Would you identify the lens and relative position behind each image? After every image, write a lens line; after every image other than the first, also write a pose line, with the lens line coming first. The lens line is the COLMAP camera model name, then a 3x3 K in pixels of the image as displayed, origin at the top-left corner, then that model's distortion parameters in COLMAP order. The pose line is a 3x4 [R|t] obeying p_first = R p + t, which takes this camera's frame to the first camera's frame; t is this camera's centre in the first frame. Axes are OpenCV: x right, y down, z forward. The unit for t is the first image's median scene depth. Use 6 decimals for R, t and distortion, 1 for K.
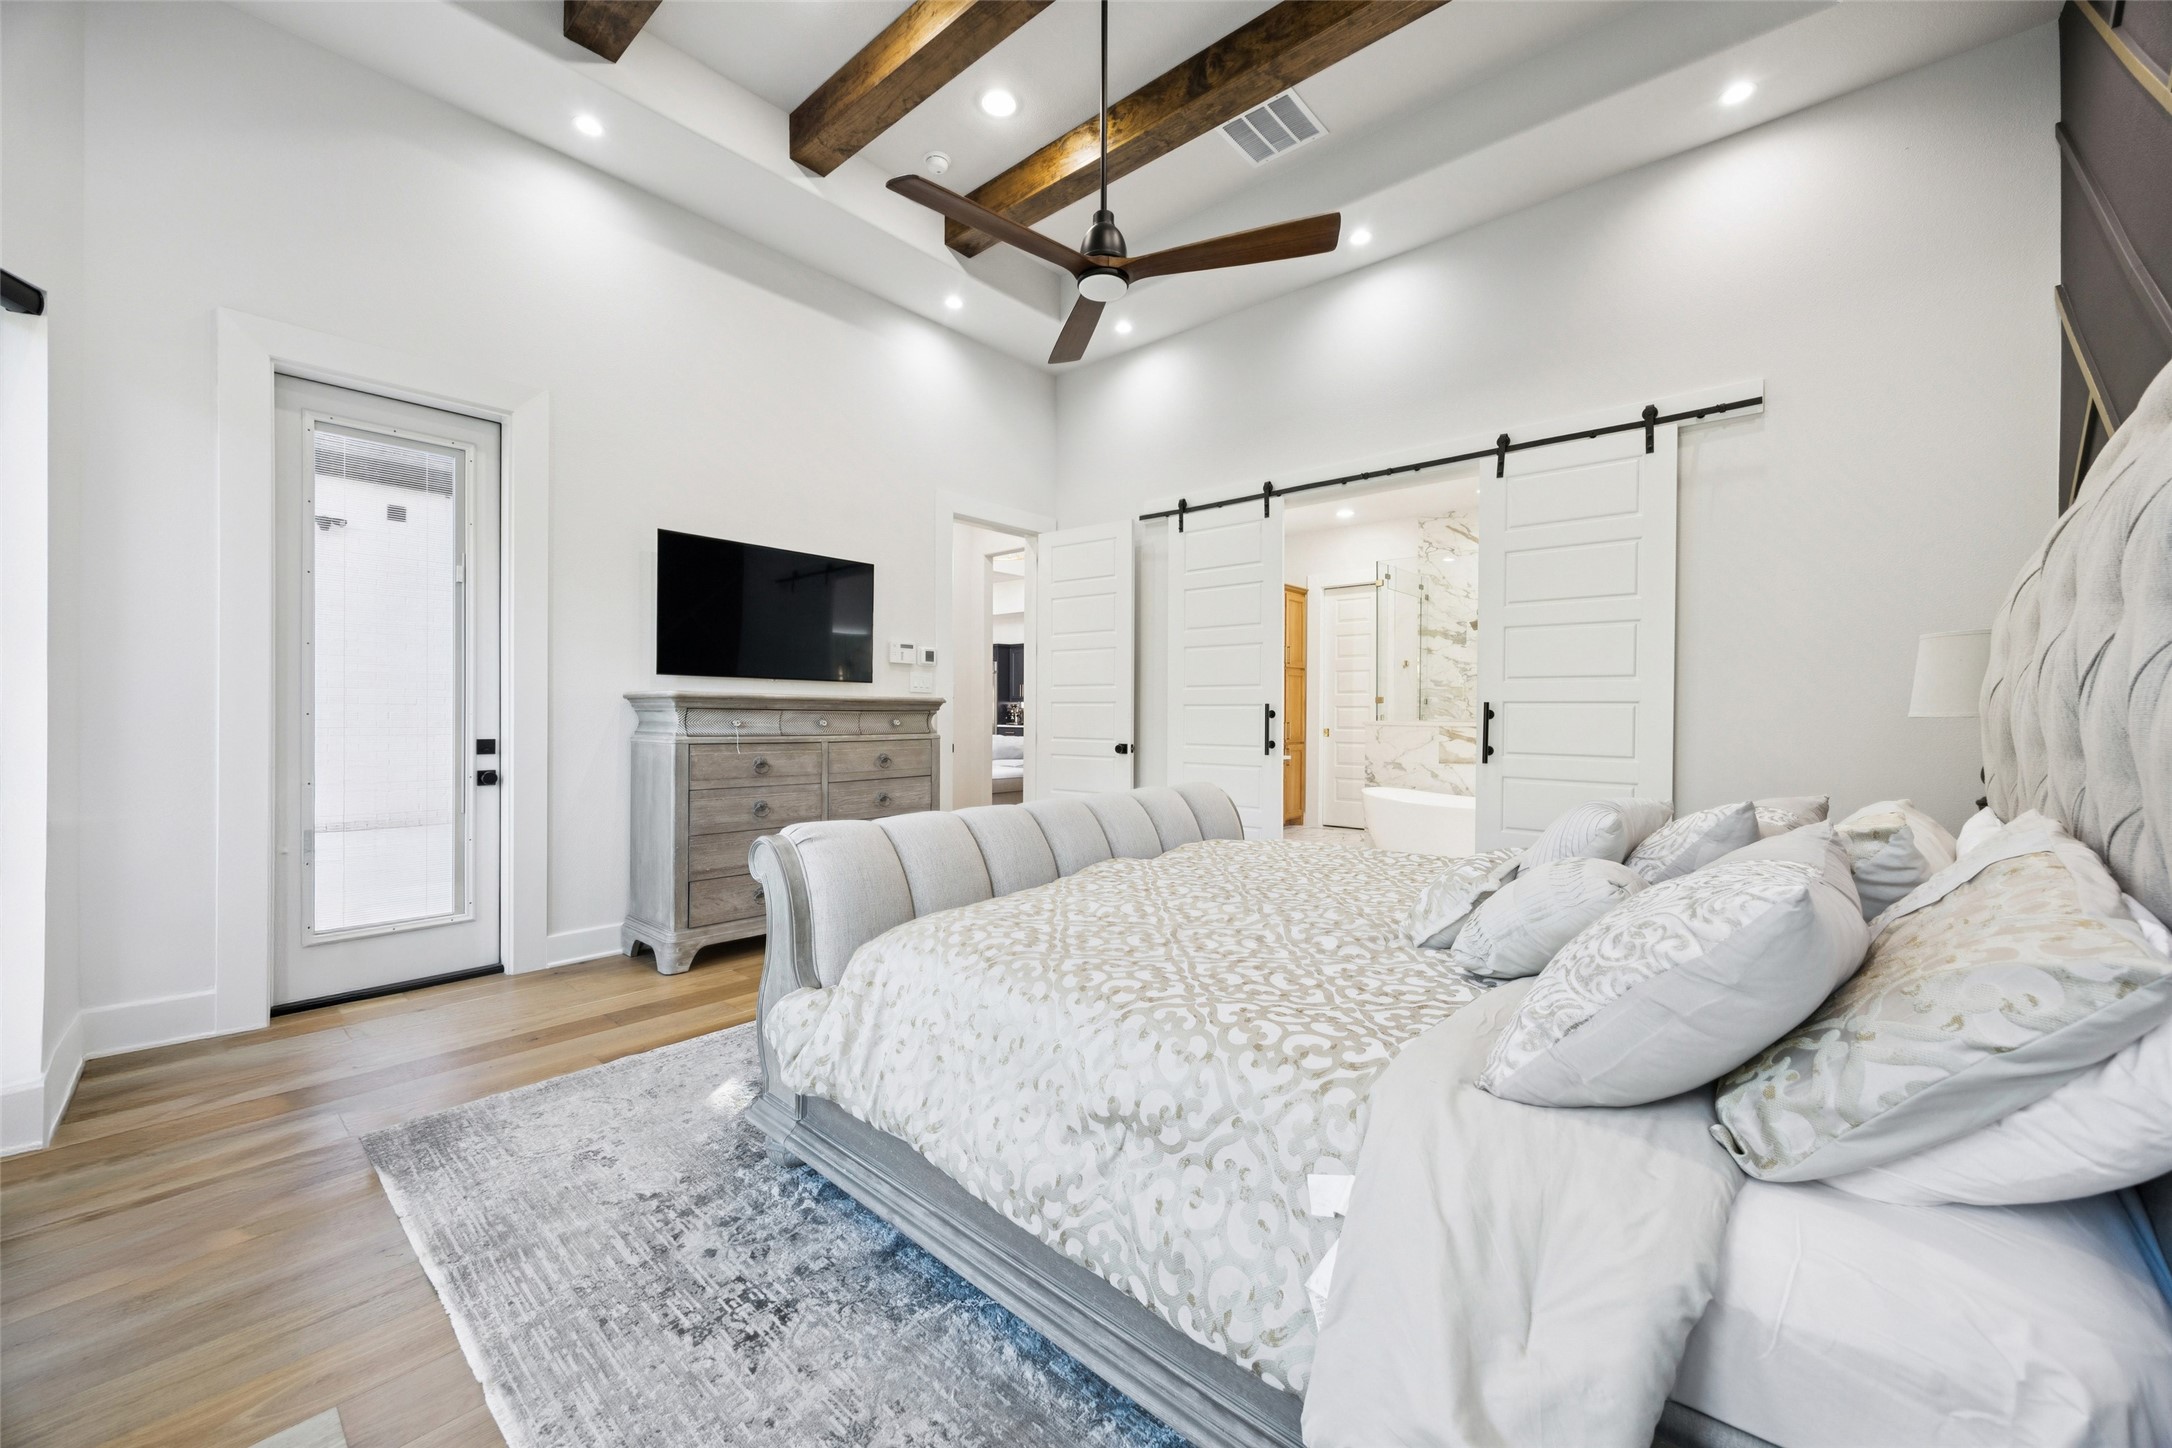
lens RADIAL K [[894.8, 0, 1089.3], [0, 894.8, 717.4], [0, 0, 1]] dist [0.019851, -0.006594]
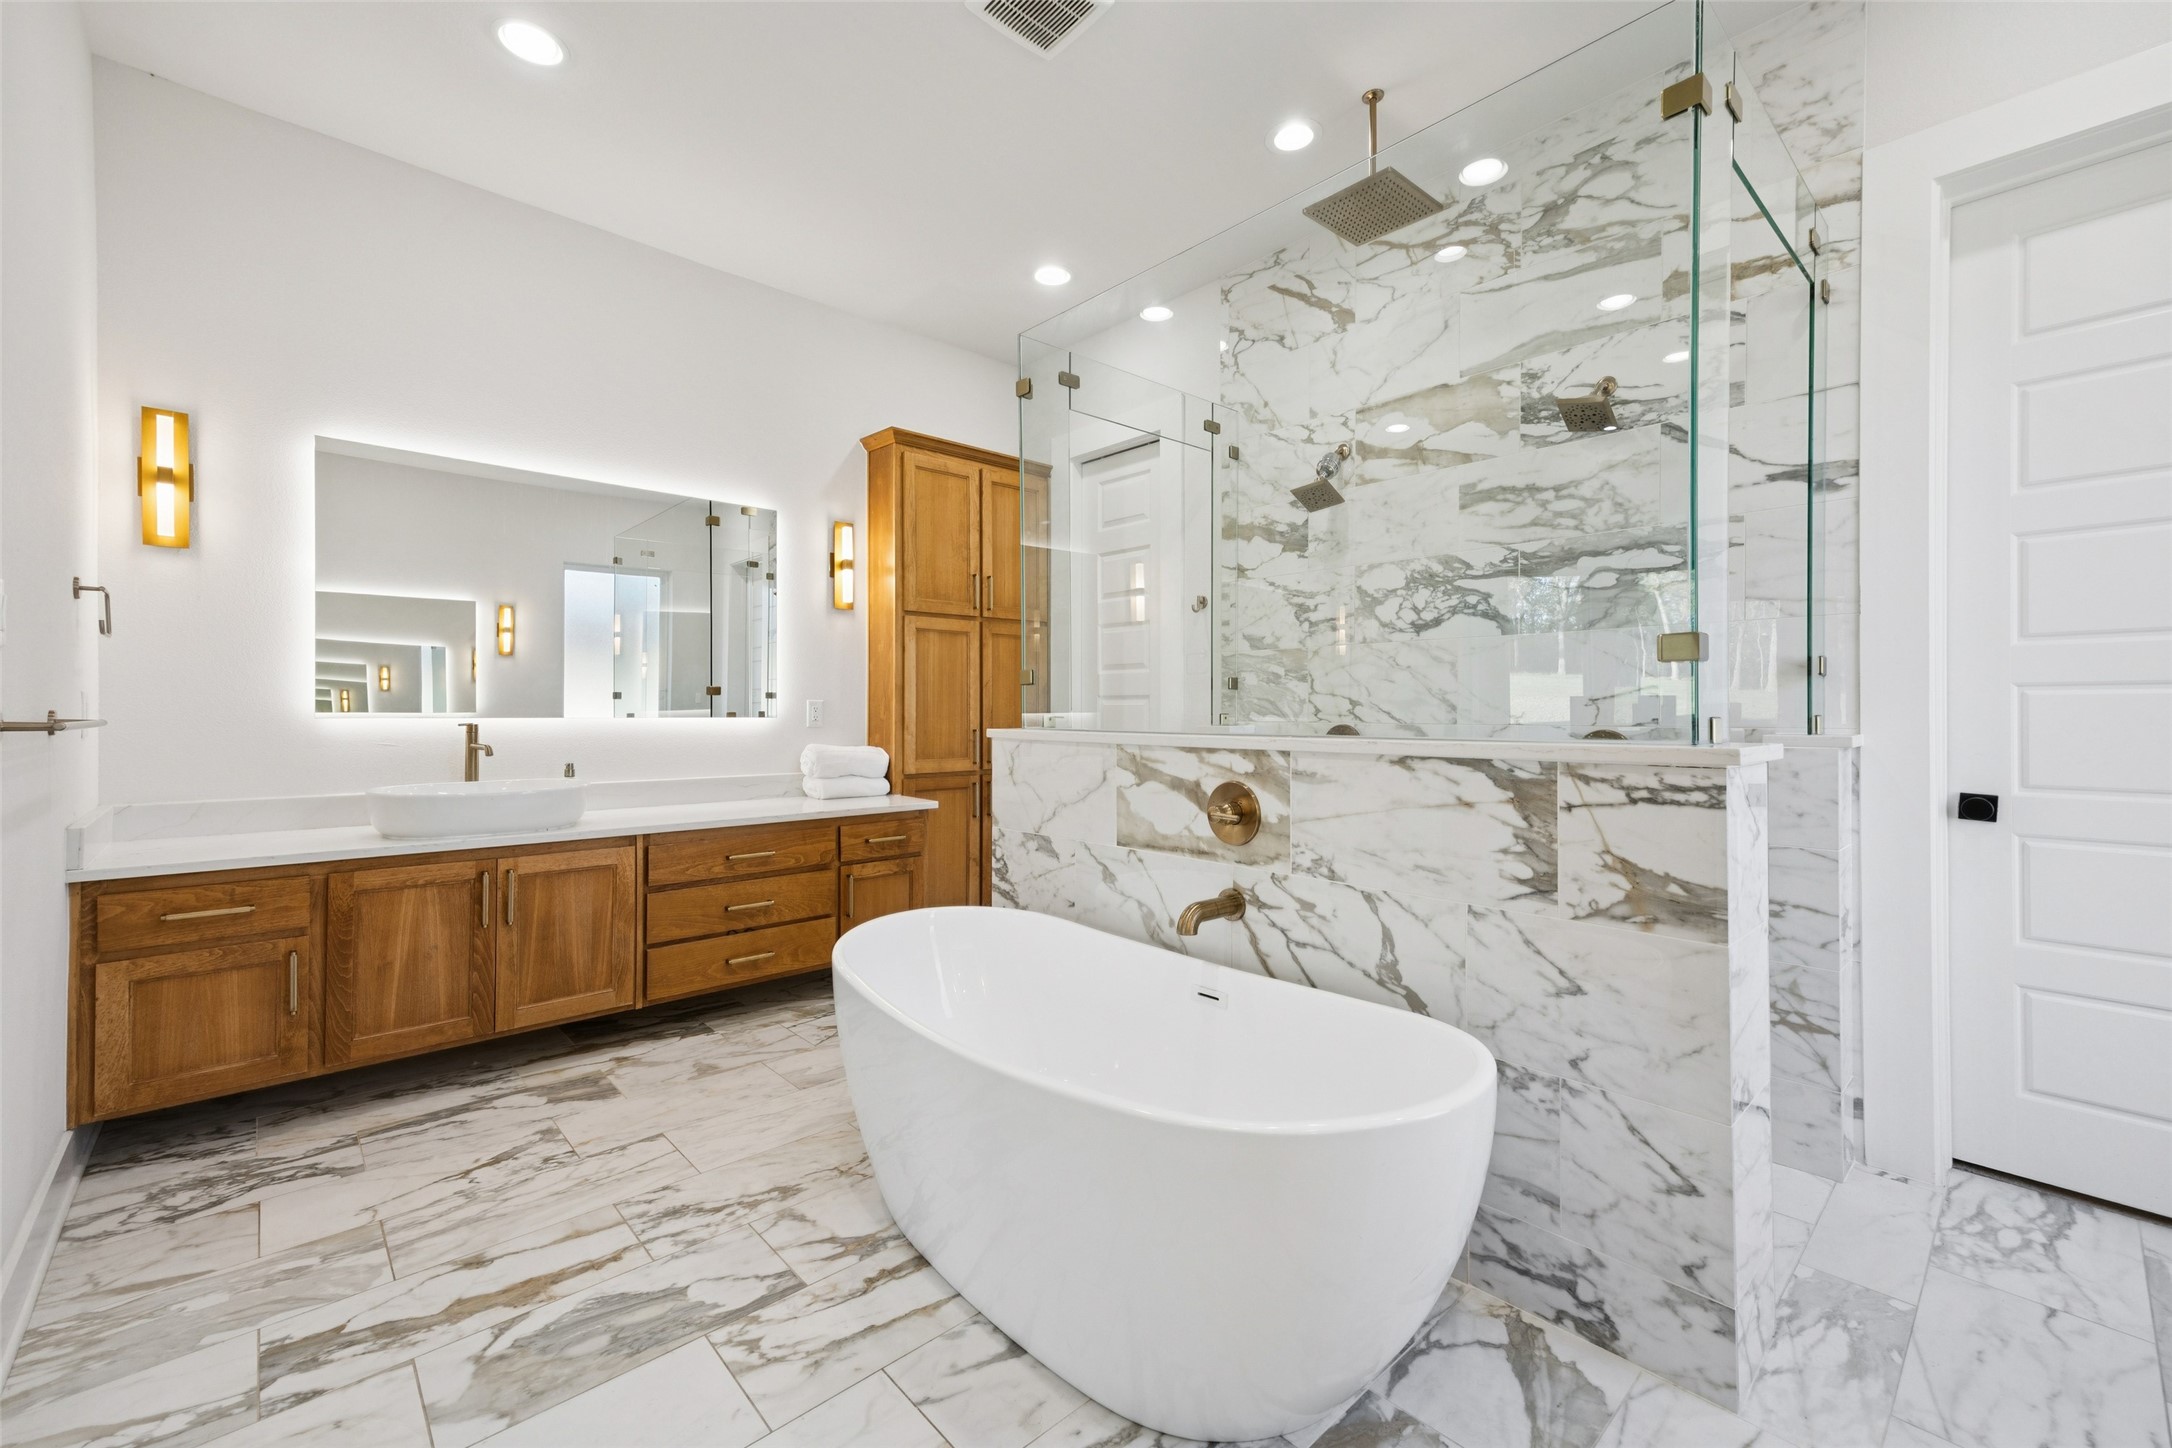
lens RADIAL K [[894.8, 0, 1089.3], [0, 894.8, 717.4], [0, 0, 1]] dist [0.019851, -0.006594]
pose [[0.990155, -0.003779, -0.139924, 0.369692], [0.004368, 0.999983, 0.003902, -0.002500], [0.139906, -0.004474, 0.990155, 0.545799]]
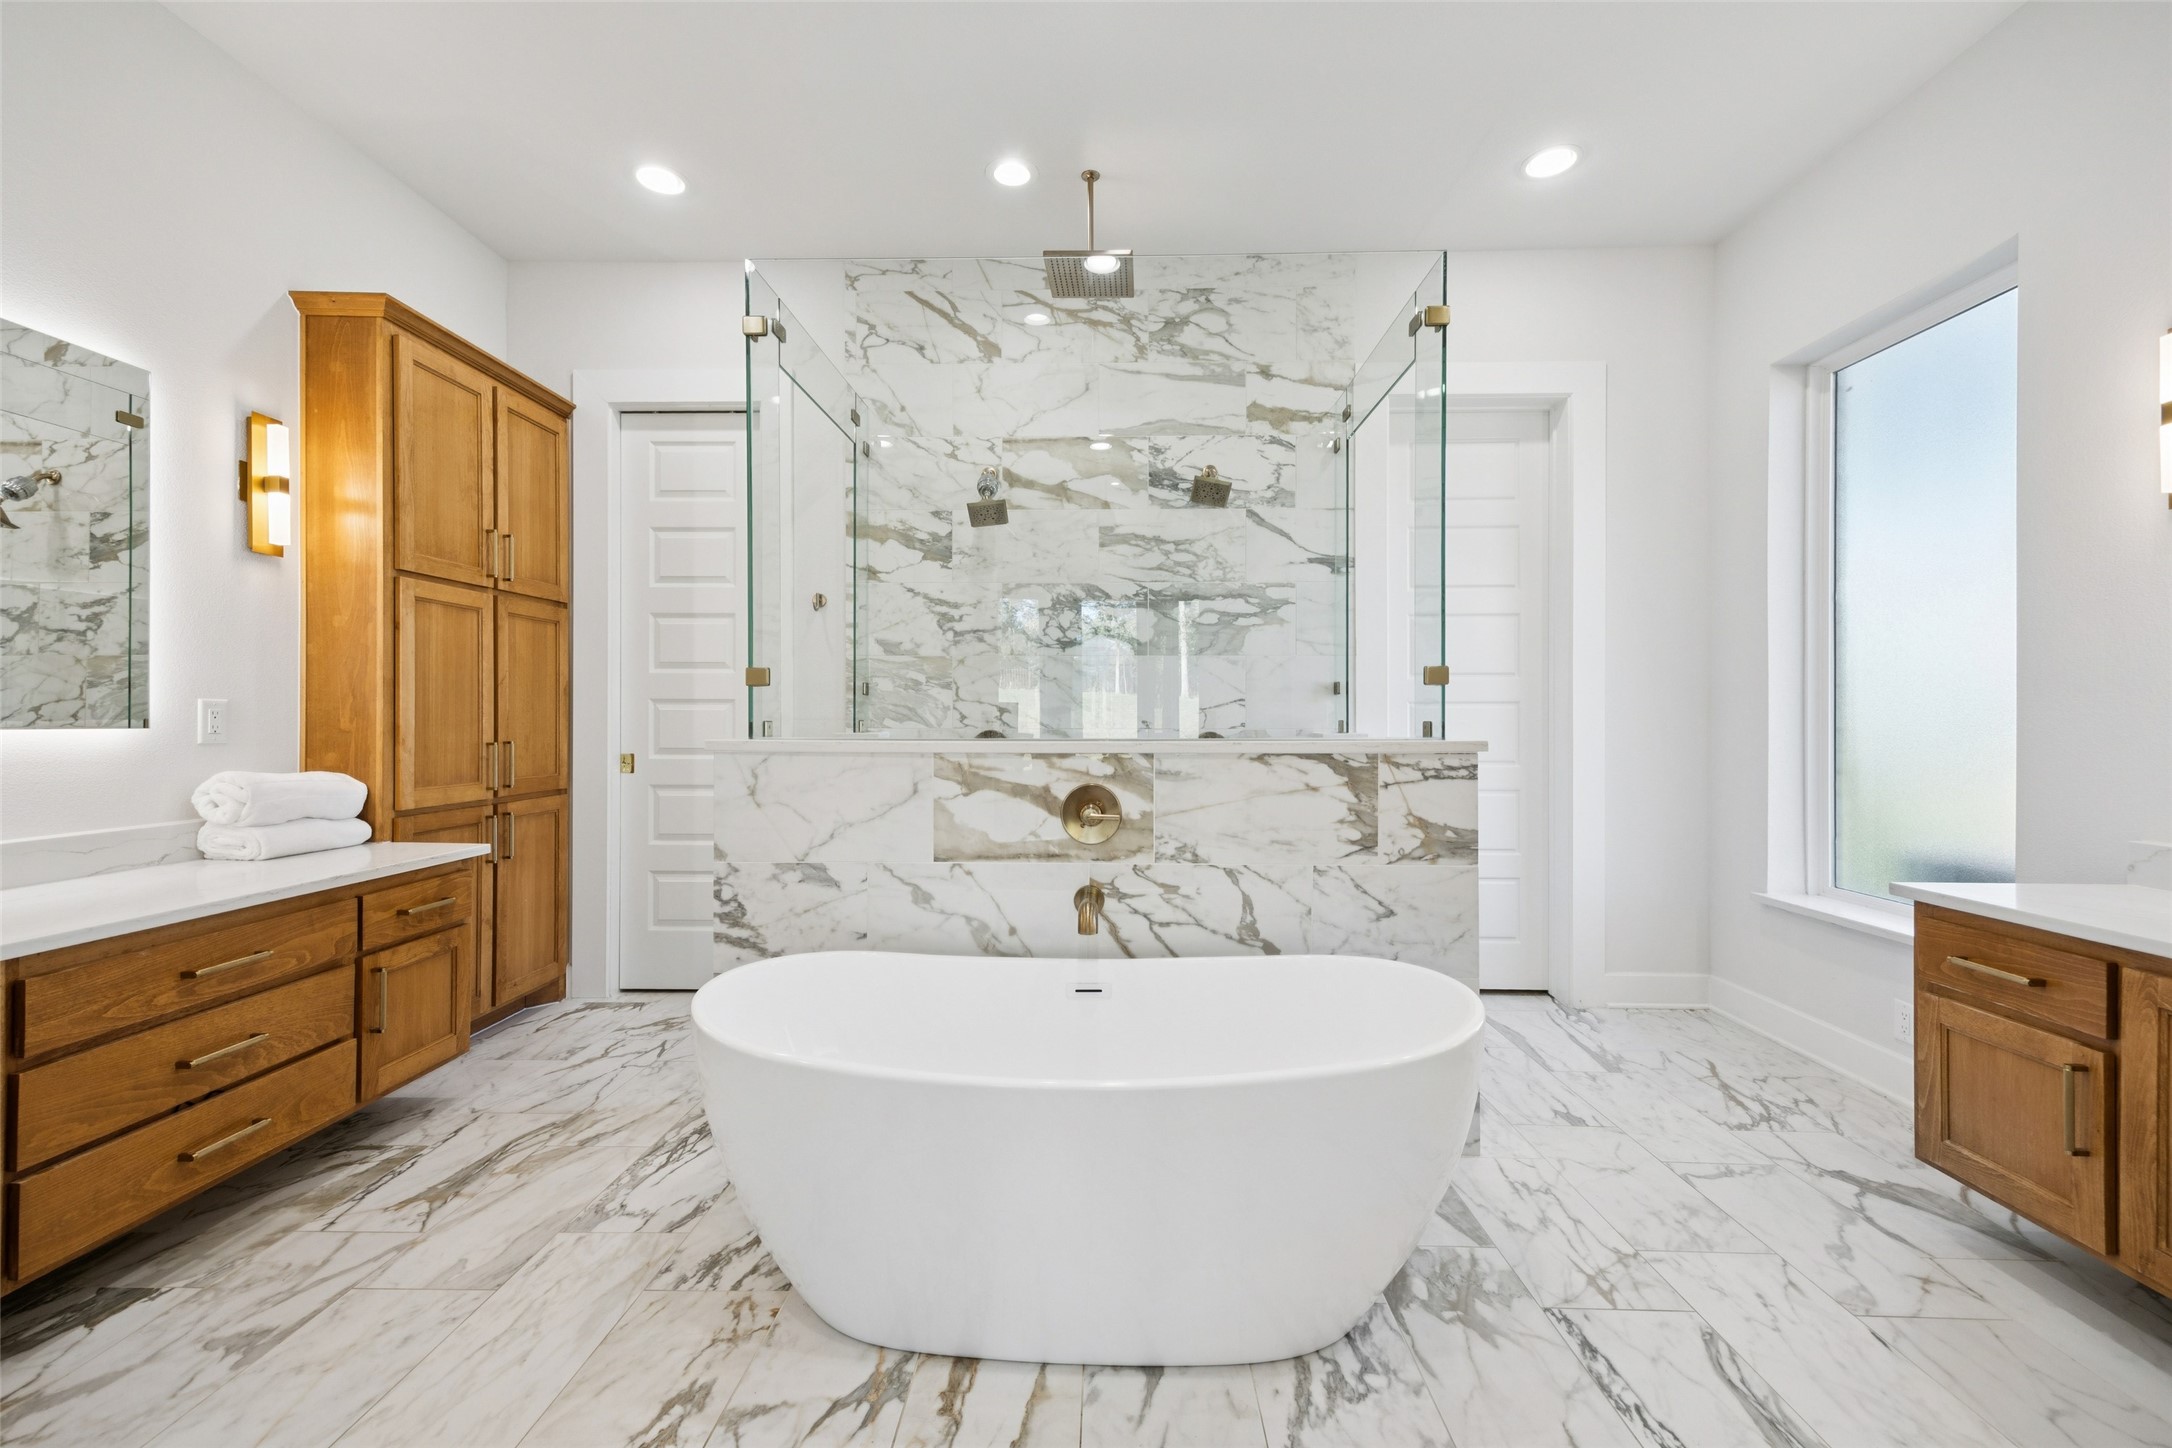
lens RADIAL K [[894.8, 0, 1089.3], [0, 894.8, 717.4], [0, 0, 1]] dist [0.019851, -0.006594]
pose [[0.784827, -0.004573, 0.619698, 0.192190], [0.005060, 0.999987, 0.000971, -0.003575], [-0.619694, 0.002373, 0.784840, 0.596120]]
